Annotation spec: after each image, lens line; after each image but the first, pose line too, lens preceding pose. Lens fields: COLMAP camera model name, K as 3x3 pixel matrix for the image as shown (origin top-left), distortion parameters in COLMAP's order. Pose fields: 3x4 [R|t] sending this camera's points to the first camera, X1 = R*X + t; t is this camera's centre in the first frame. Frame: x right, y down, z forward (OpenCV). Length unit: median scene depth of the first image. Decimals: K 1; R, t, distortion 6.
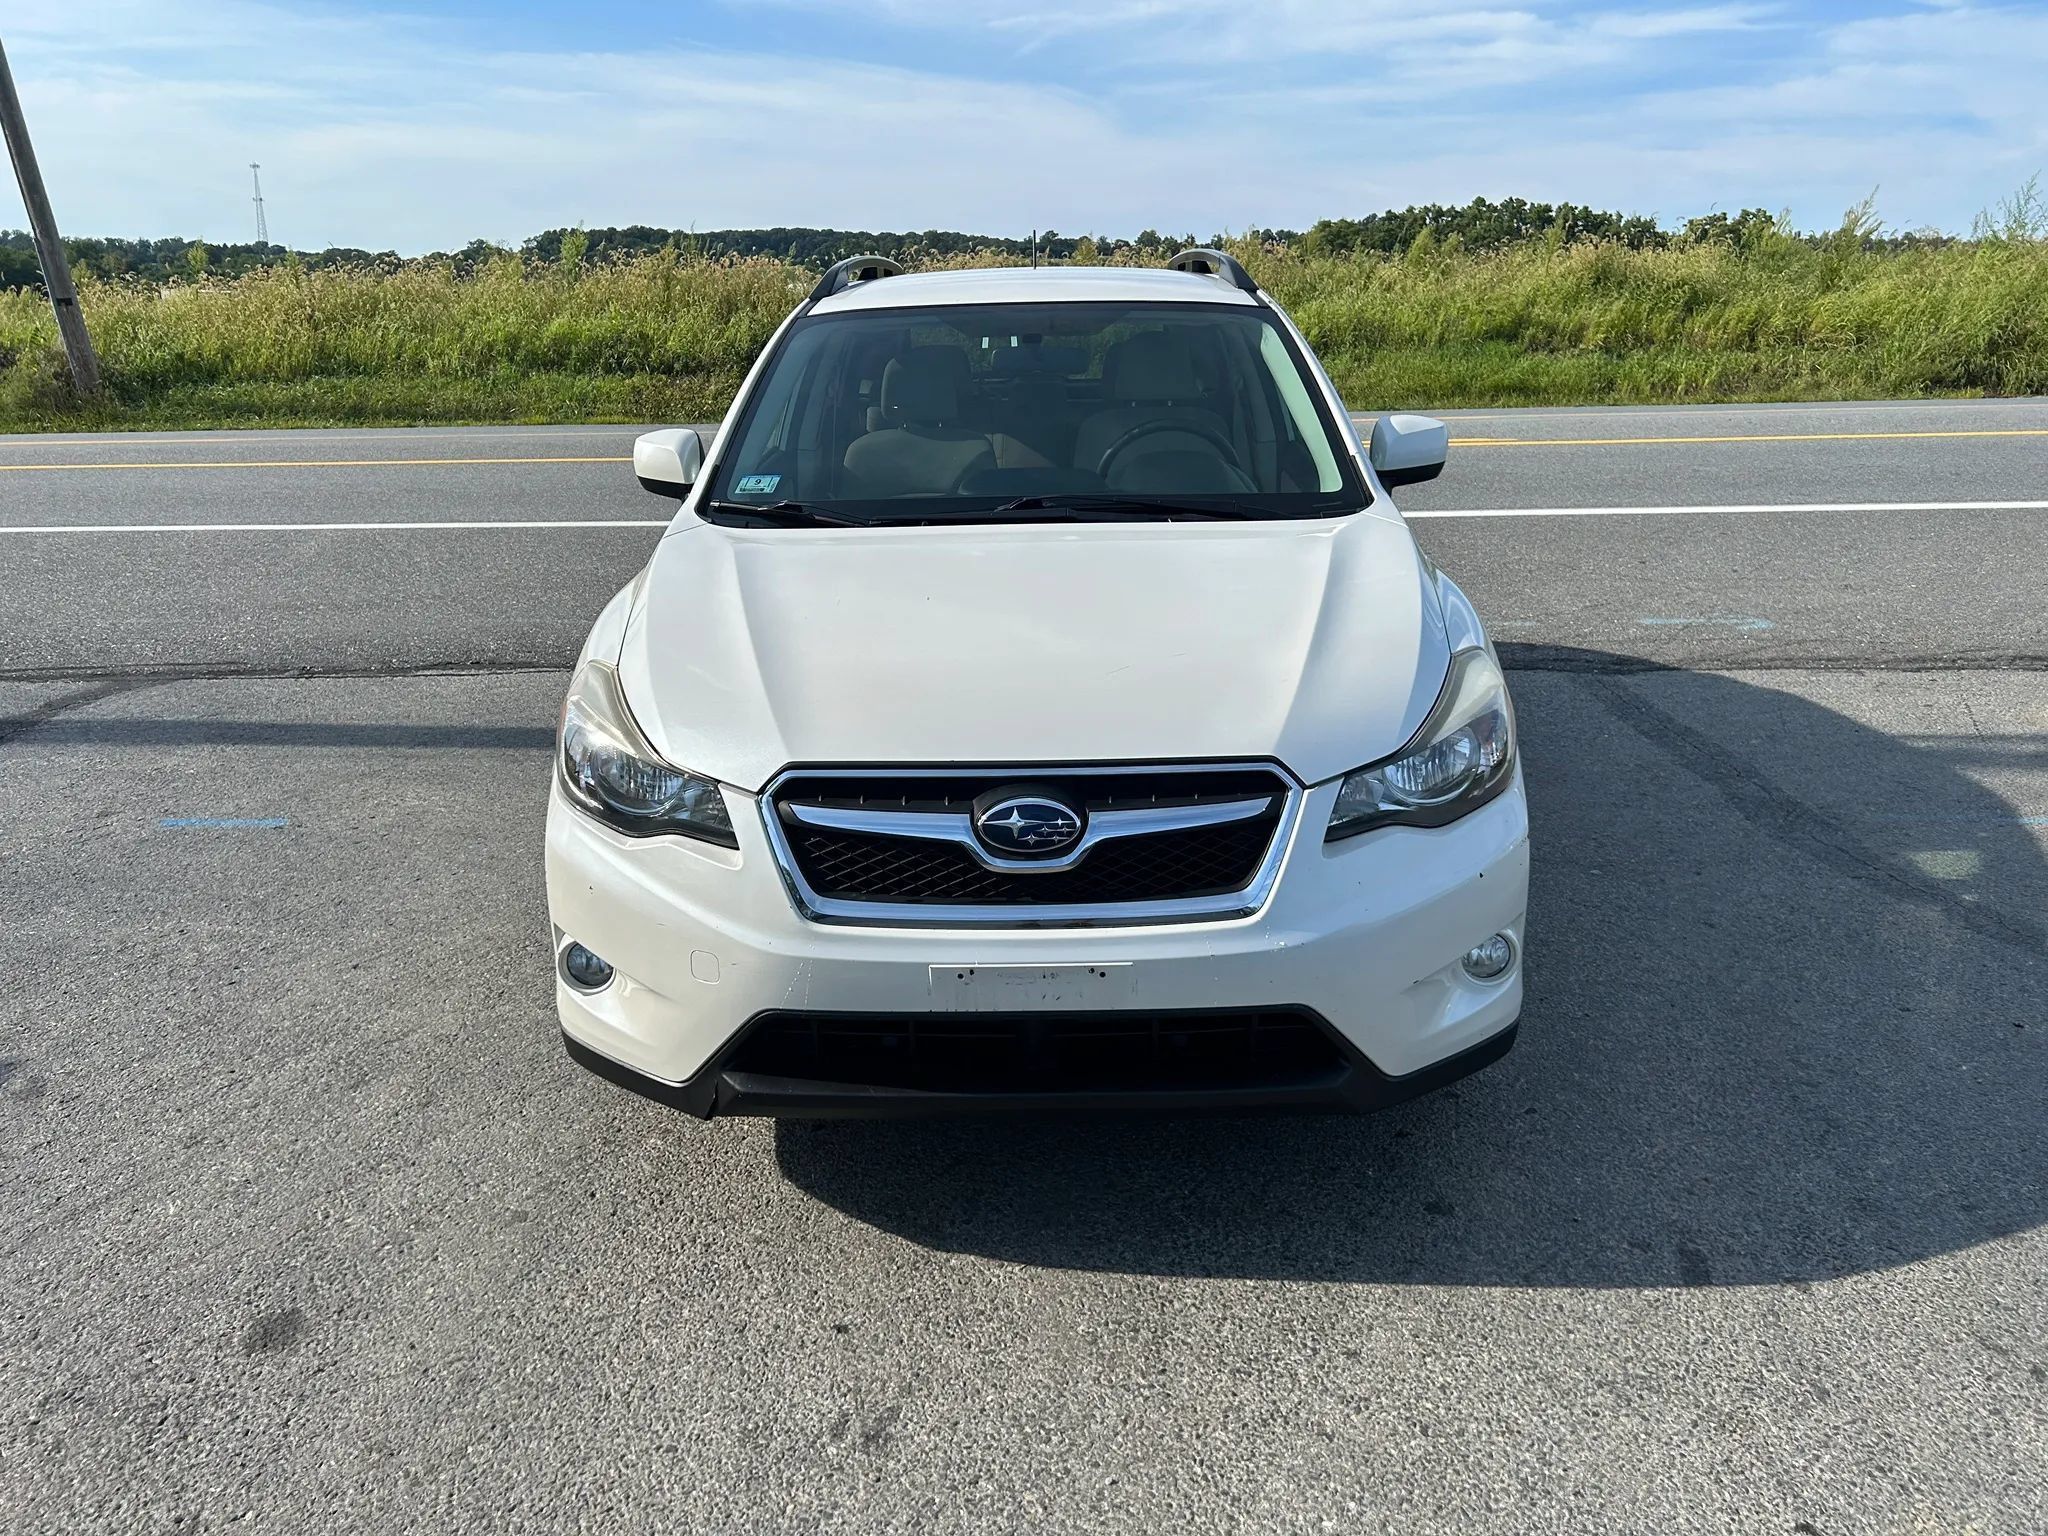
lens RADIAL K [[1519.8, 0, 1024.0], [0, 1519.8, 768.0], [0, 0, 1]] dist [0.046563, -0.049758]
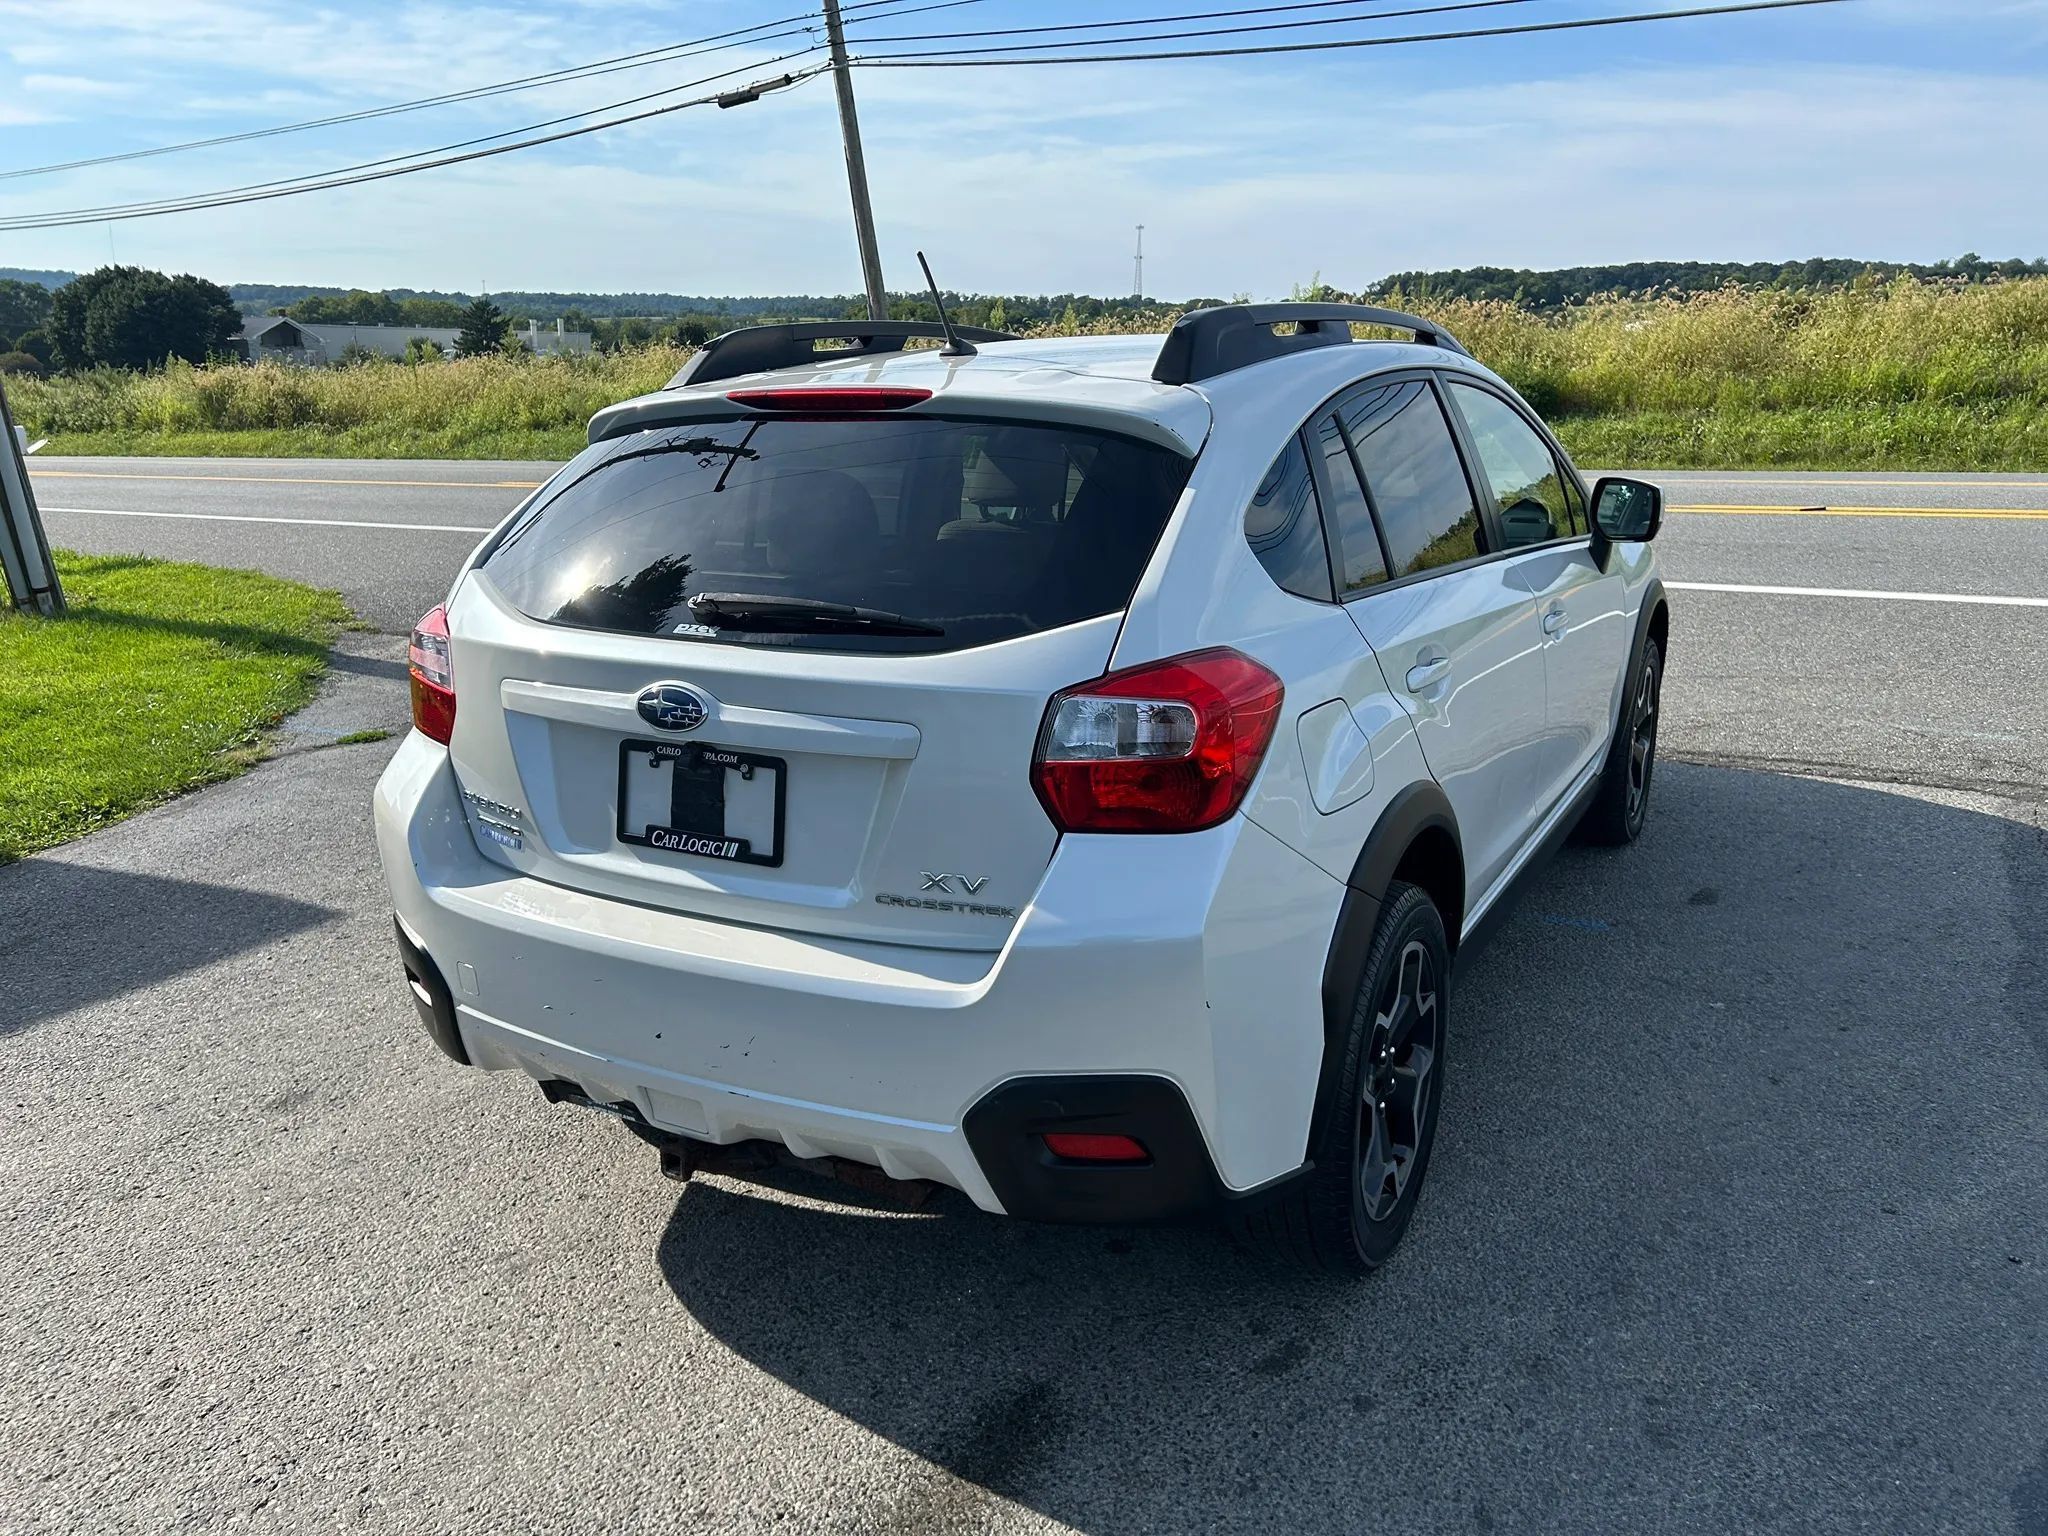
lens RADIAL K [[1519.8, 0, 1024.0], [0, 1519.8, 768.0], [0, 0, 1]] dist [0.046563, -0.049758]
pose [[0.877347, 0.117656, -0.465209, 0.409314], [-0.129377, 0.991572, 0.006784, -0.022107], [0.462087, 0.054235, 0.885175, 0.016003]]
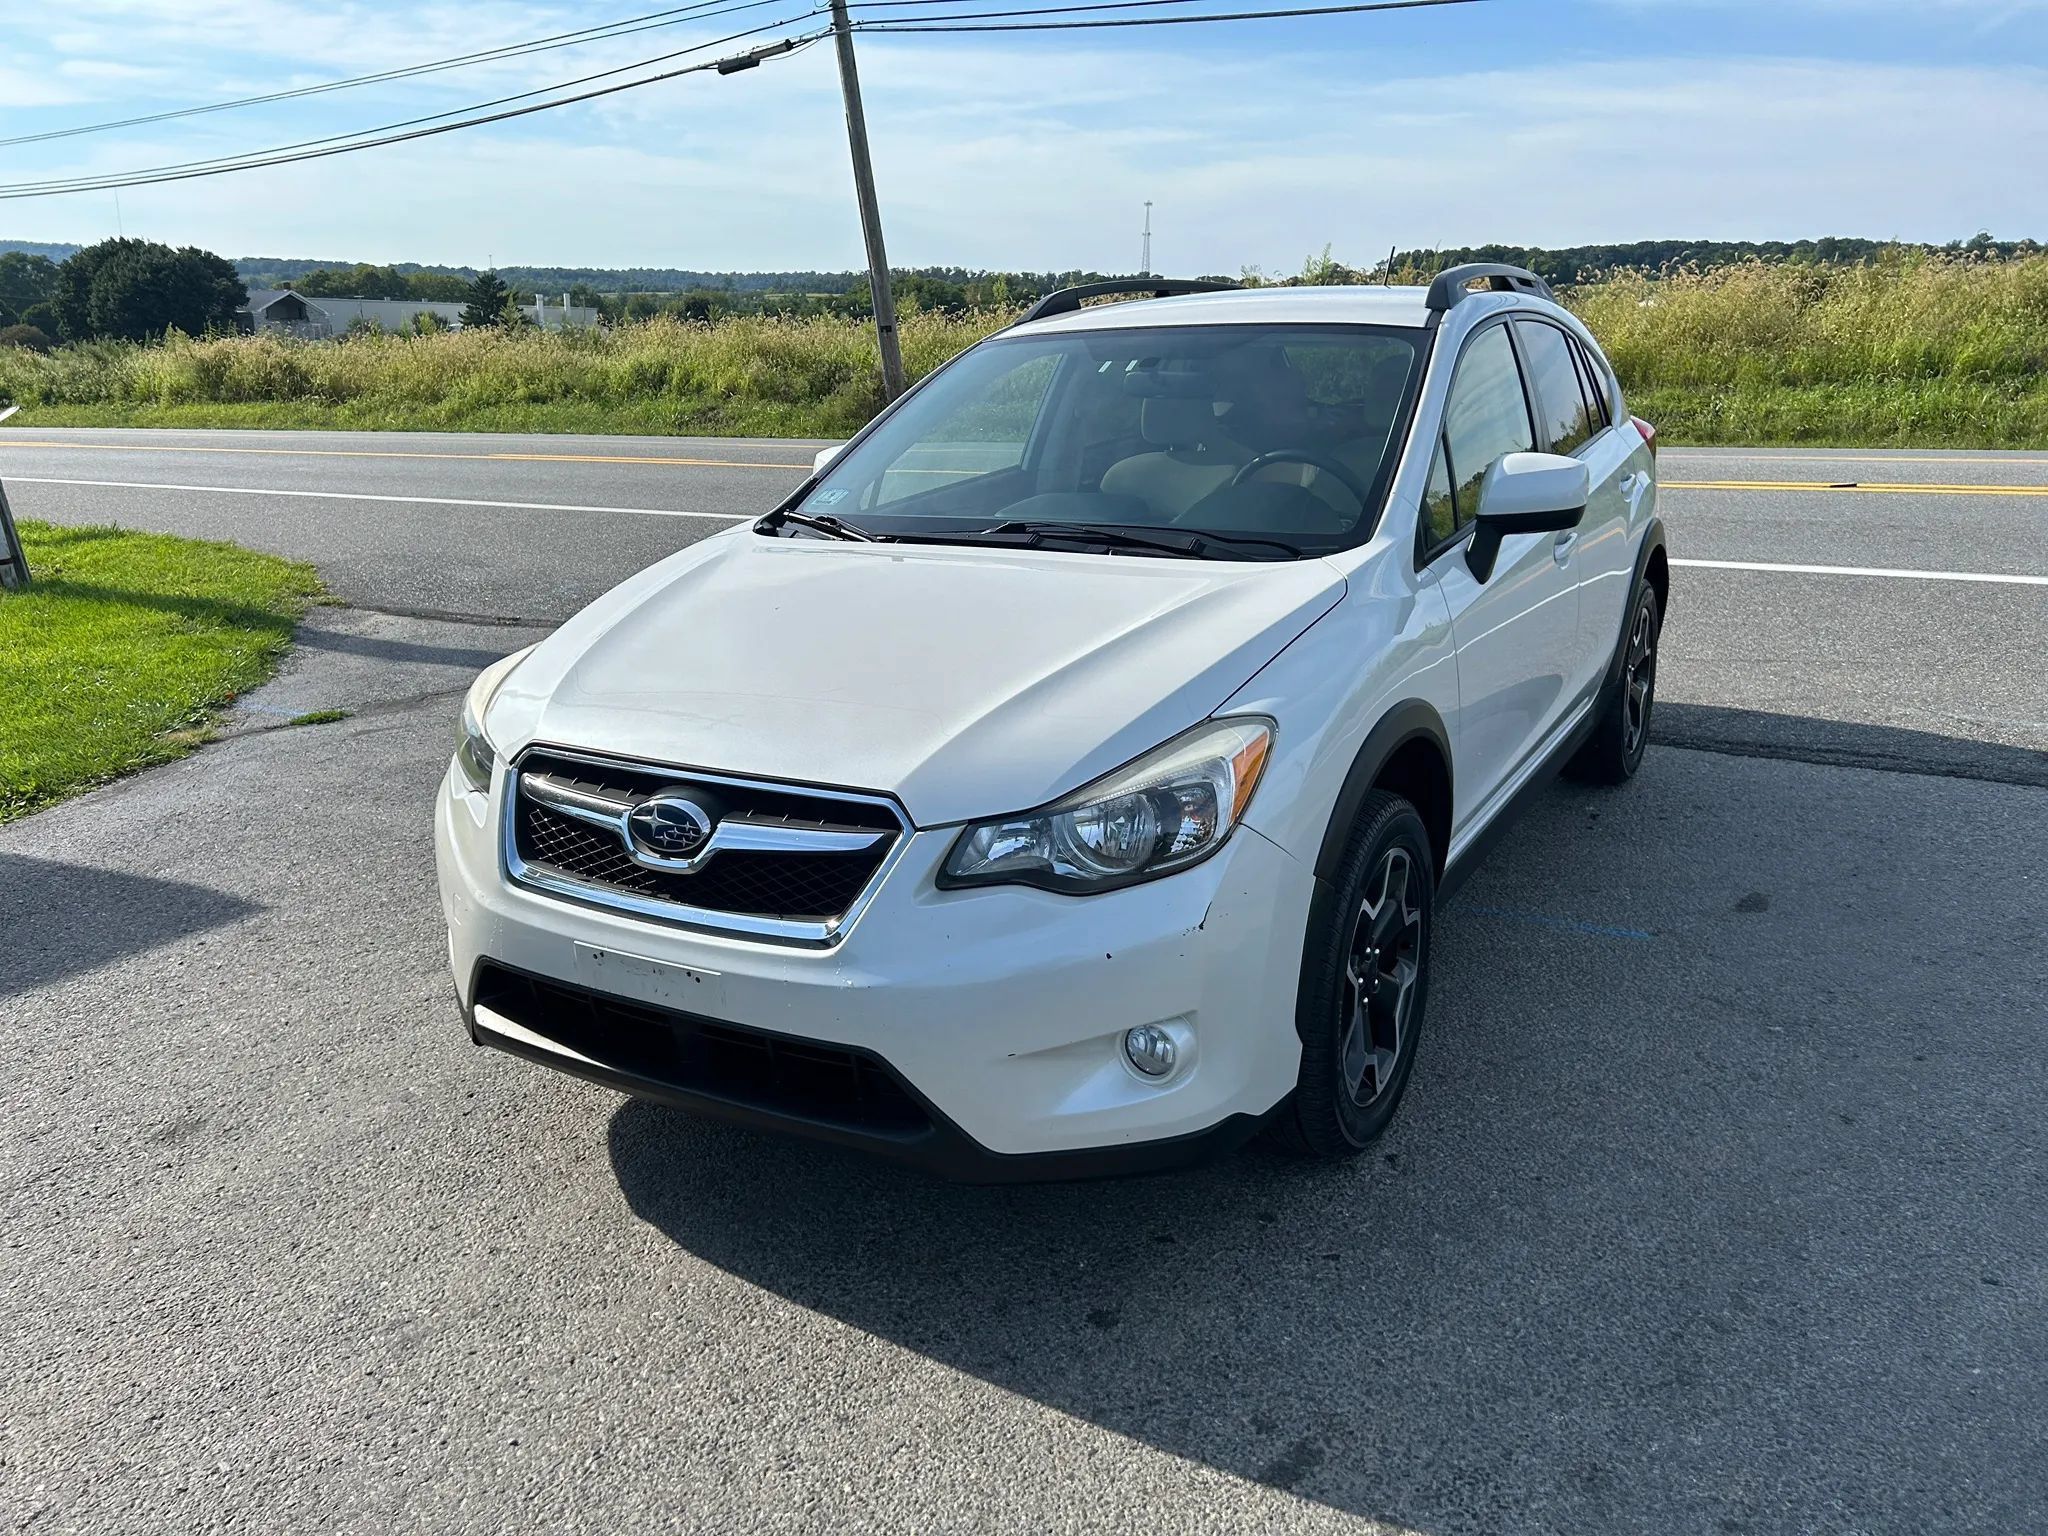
lens RADIAL K [[1519.8, 0, 1024.0], [0, 1519.8, 768.0], [0, 0, 1]] dist [0.046563, -0.049758]
pose [[0.875314, 0.128632, -0.466132, 0.377584], [-0.134277, 0.990716, 0.021245, -0.030477], [0.464537, 0.043994, 0.884460, 0.099211]]
